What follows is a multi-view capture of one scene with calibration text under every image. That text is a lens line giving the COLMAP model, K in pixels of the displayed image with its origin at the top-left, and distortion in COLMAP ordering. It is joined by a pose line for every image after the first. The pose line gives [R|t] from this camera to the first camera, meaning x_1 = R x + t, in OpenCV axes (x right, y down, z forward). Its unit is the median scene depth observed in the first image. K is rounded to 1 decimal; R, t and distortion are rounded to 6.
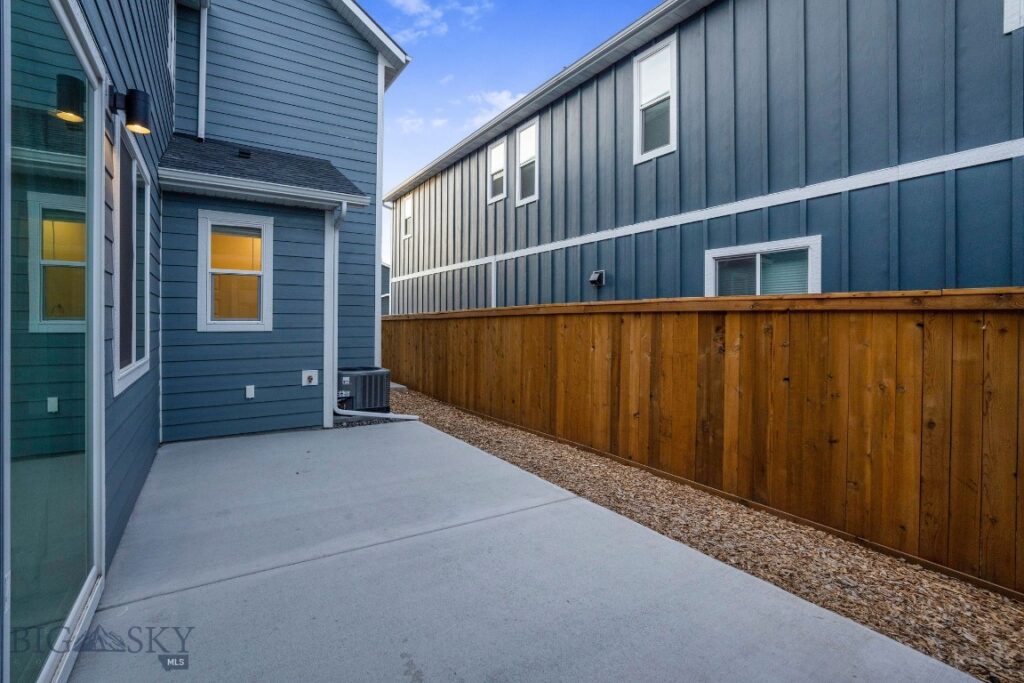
lens RADIAL K [[440.2, 0, 511.4], [0, 440.2, 325.5], [0, 0, 1]] dist [-0.001315, 0.000021]
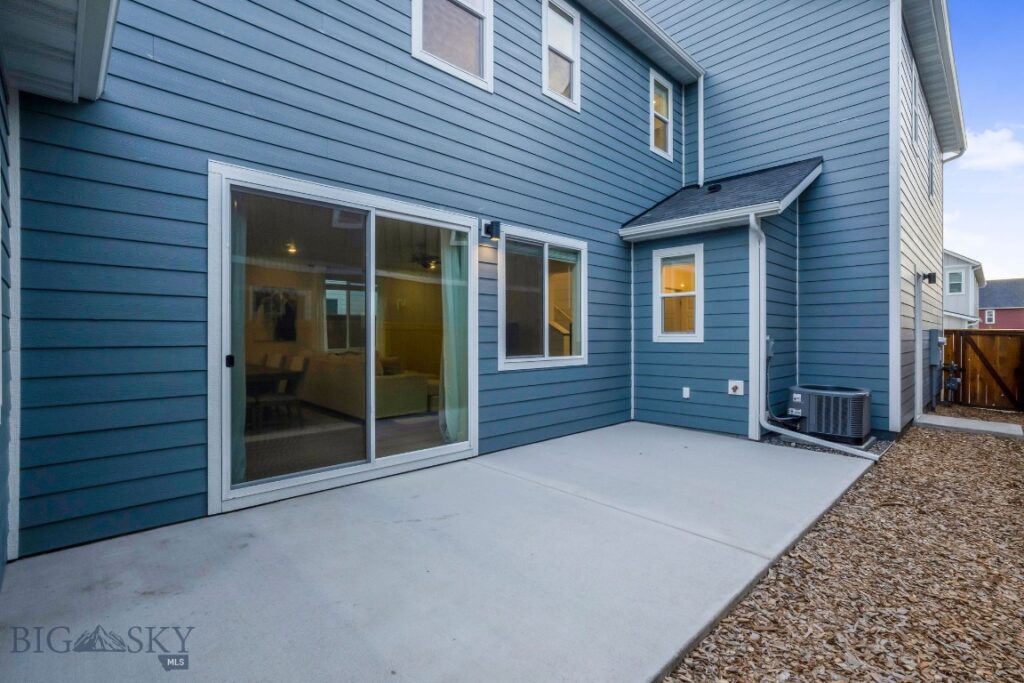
lens RADIAL K [[464.4, 0, 512.0], [0, 464.4, 341.5], [0, 0, 1]] dist [-0.001567, 0.000151]
pose [[0.241941, 0.006464, -0.970269, 0.489681], [-0.002119, 0.999979, 0.006133, 0.003529], [0.970289, 0.000572, 0.241950, 0.215633]]
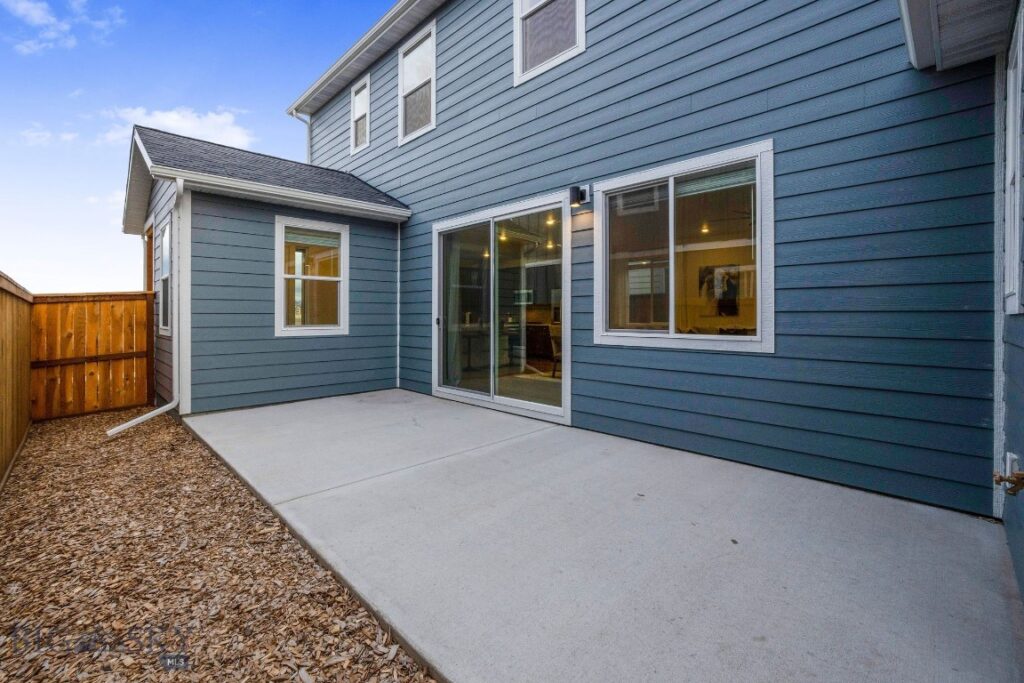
lens RADIAL K [[455.3, 0, 510.7], [0, 455.3, 318.2], [0, 0, 1]] dist [-0.000733, 0.000000]
pose [[-0.964341, -0.004379, -0.264626, -0.055217], [-0.006215, 0.999962, 0.006101, 0.016906], [0.264589, 0.007528, -0.964332, 1.193181]]
